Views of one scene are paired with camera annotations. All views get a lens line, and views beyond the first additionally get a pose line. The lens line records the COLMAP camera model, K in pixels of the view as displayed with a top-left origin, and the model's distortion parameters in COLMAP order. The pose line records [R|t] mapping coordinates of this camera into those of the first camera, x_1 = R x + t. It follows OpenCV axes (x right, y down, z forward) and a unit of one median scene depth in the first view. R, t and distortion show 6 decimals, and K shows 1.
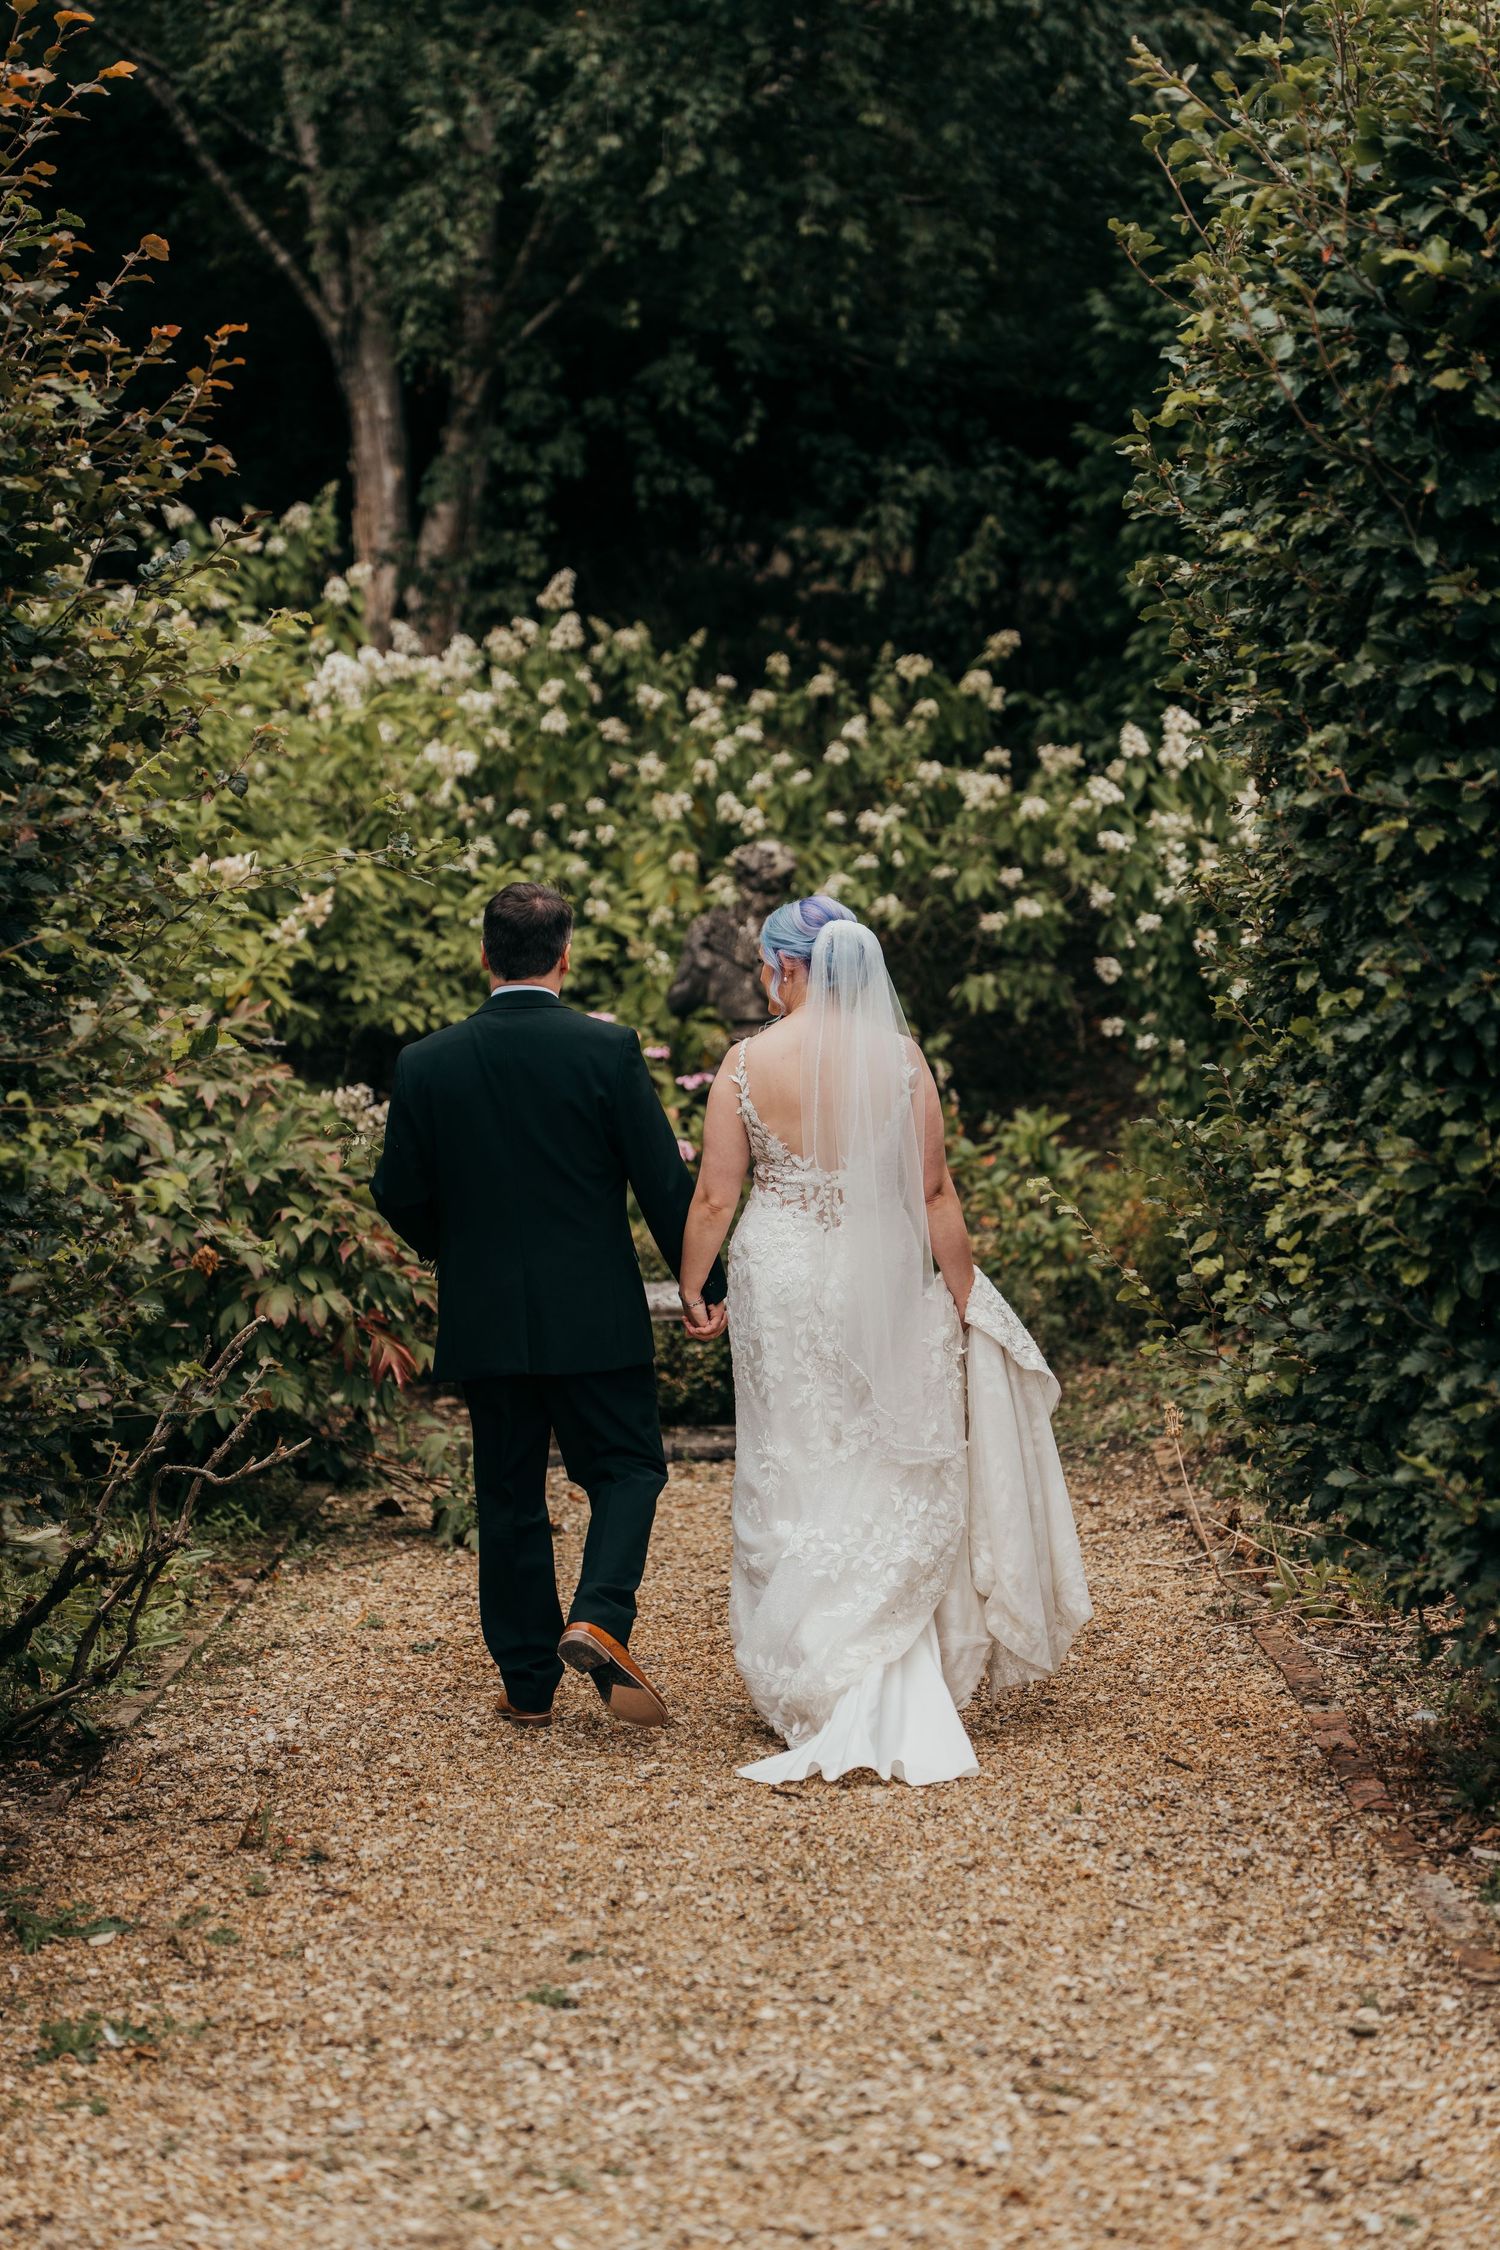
lens RADIAL K [[5157.9, 0, 742.9], [0, 5157.9, 1129.3], [0, 0, 1]] dist [0.221487, 0.000000]
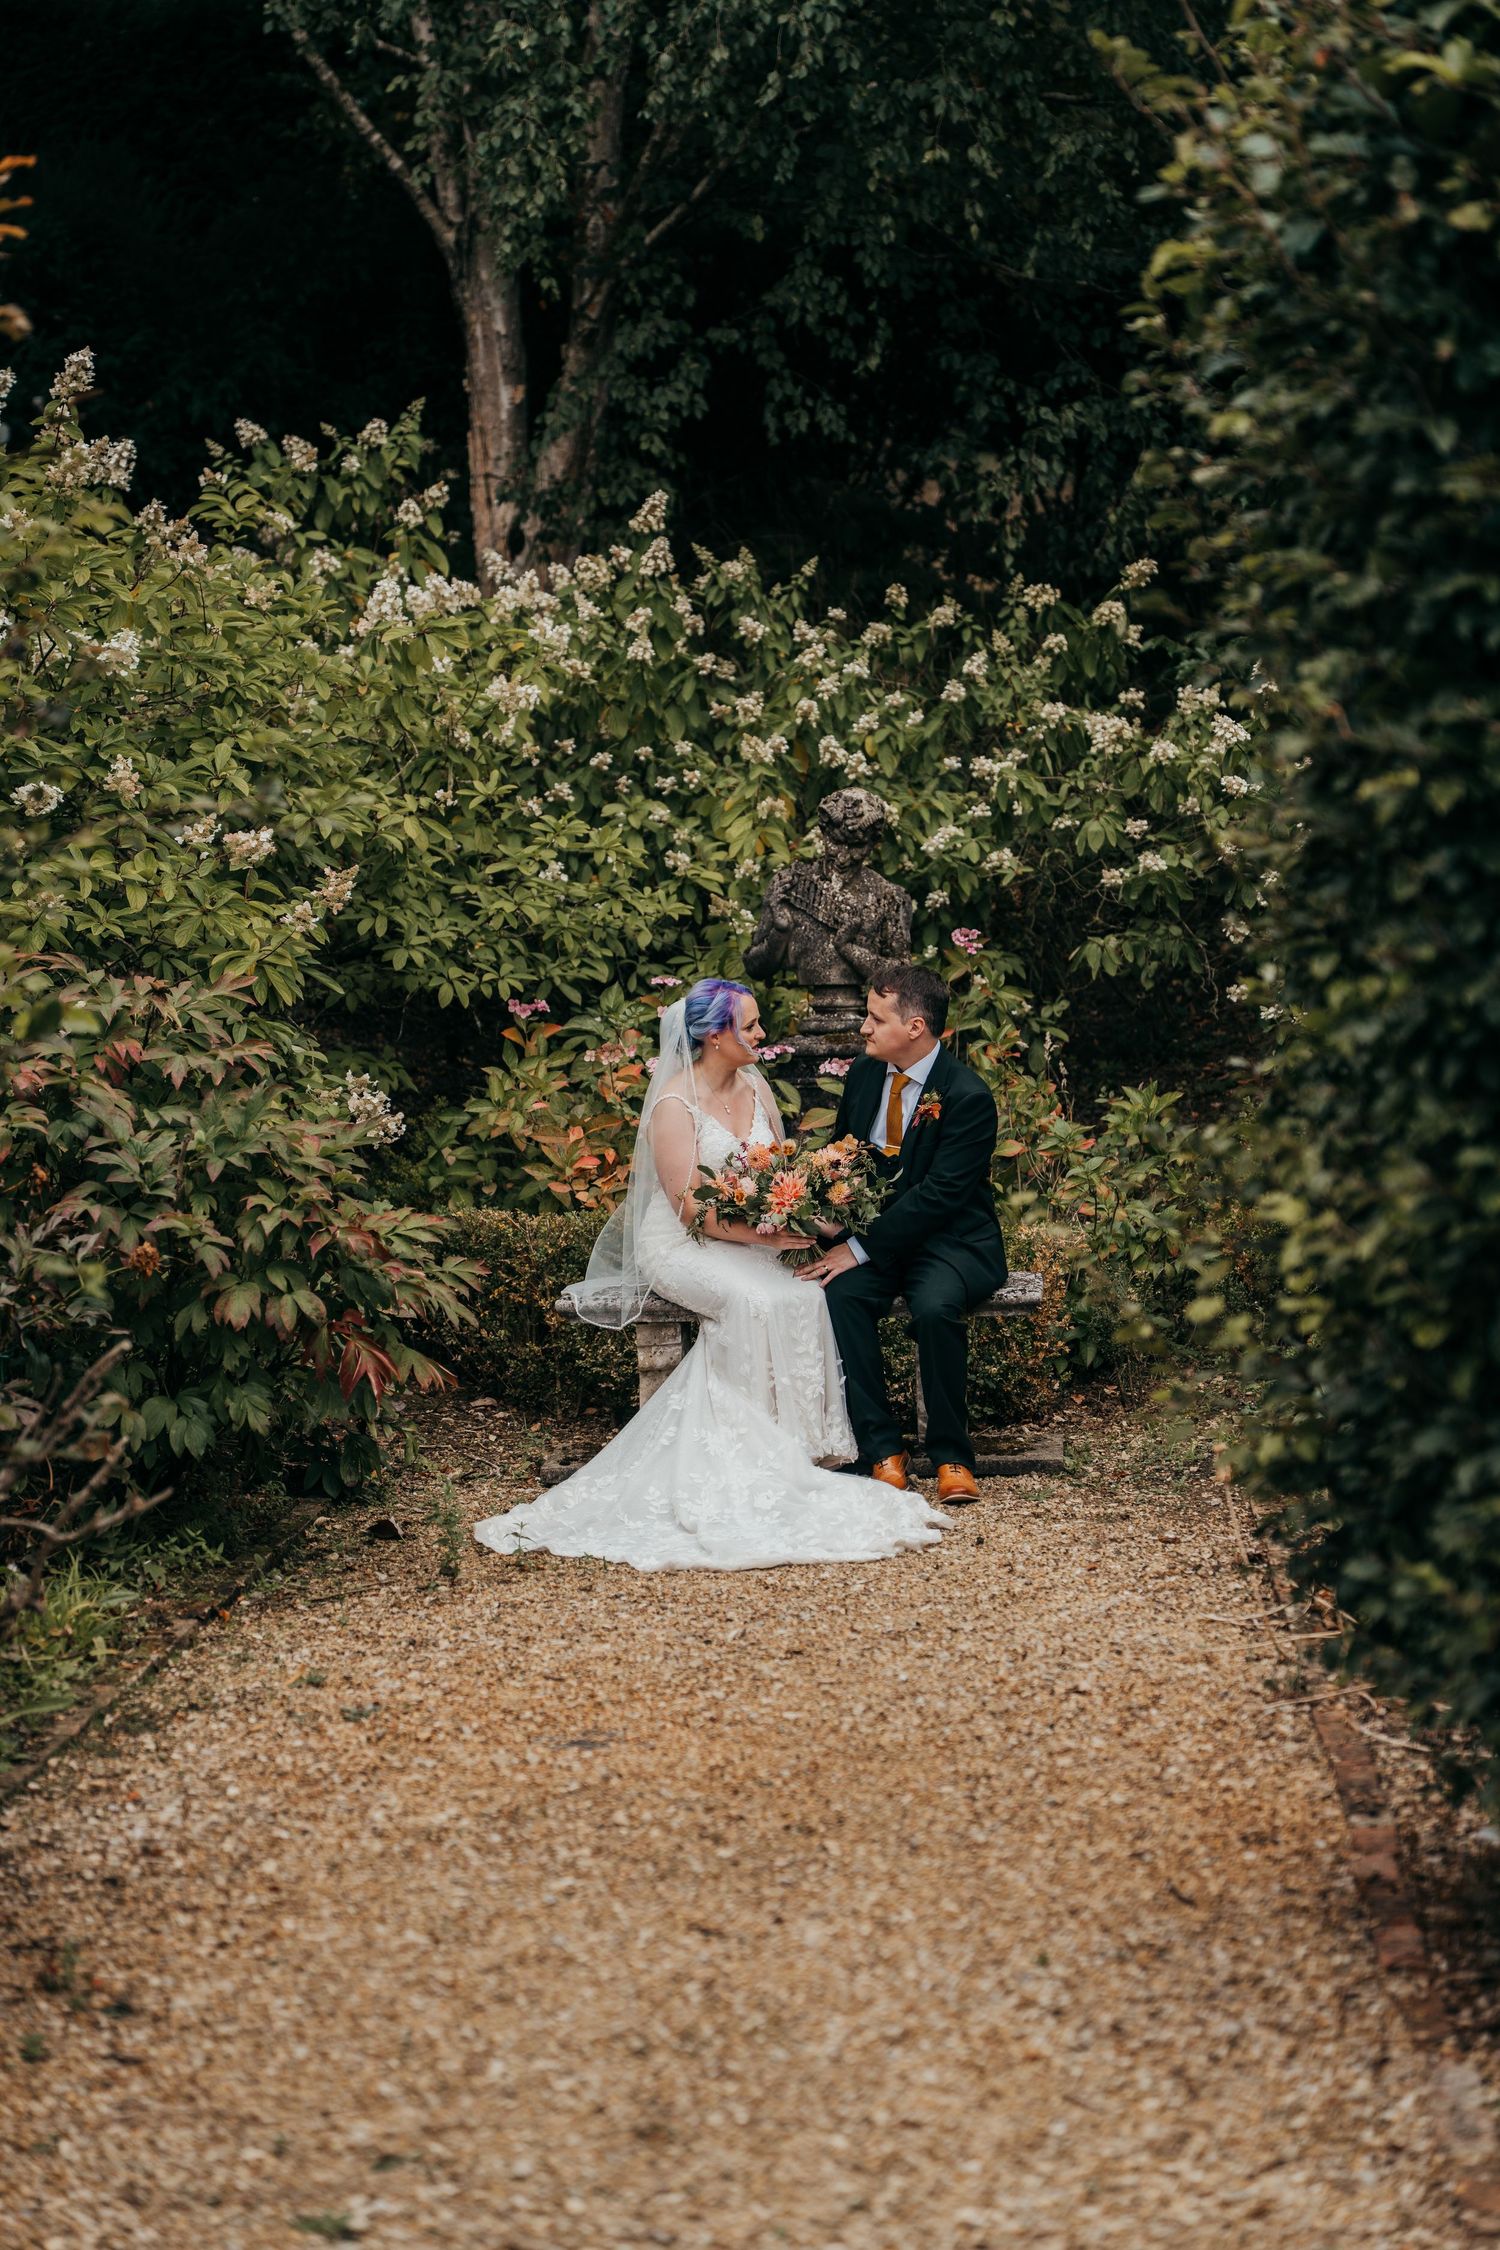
lens RADIAL K [[5157.9, 0, 745.2], [0, 5157.9, 1122.1], [0, 0, 1]] dist [0.221487, 0.000000]
pose [[0.998853, 0.009983, -0.046835, 0.029711], [-0.009540, 0.999908, 0.009682, -0.005754], [0.046928, -0.009224, 0.998856, 0.092212]]
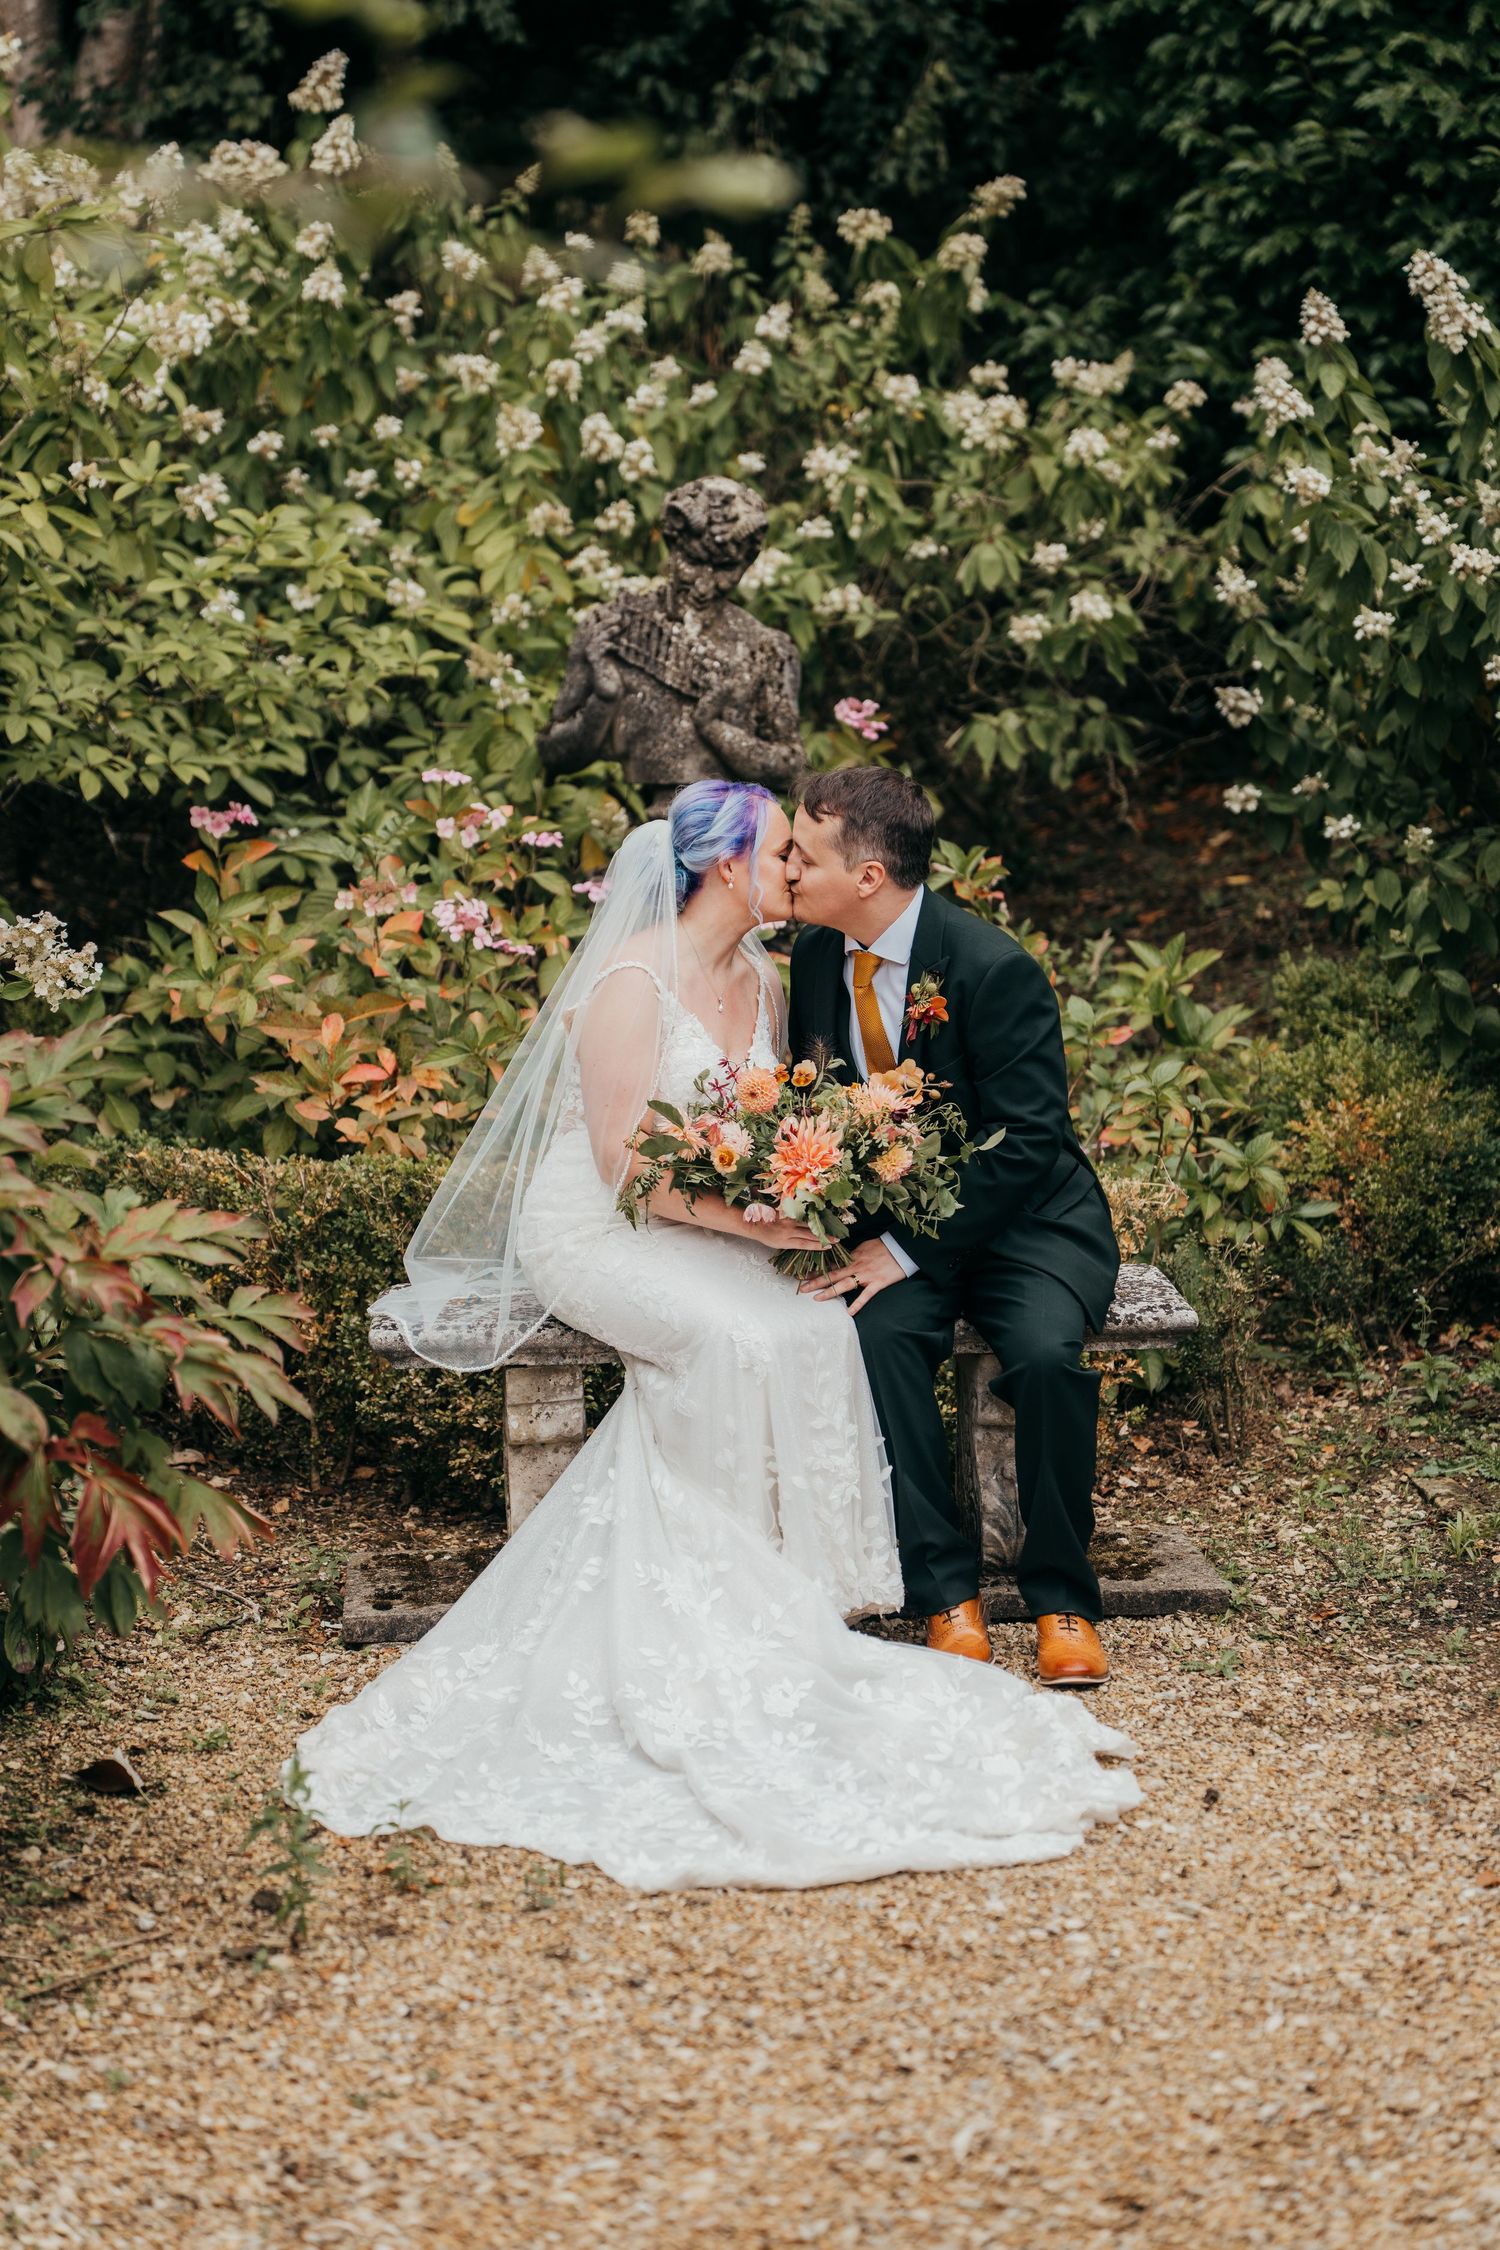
lens RADIAL K [[5157.9, 0, 749.4], [0, 5157.9, 1125.4], [0, 0, 1]] dist [0.221487, 0.000000]
pose [[0.996766, 0.008168, 0.079945, -0.039254], [-0.012175, 0.998687, 0.049764, -0.011954], [-0.079434, -0.050576, 0.995556, 0.422691]]
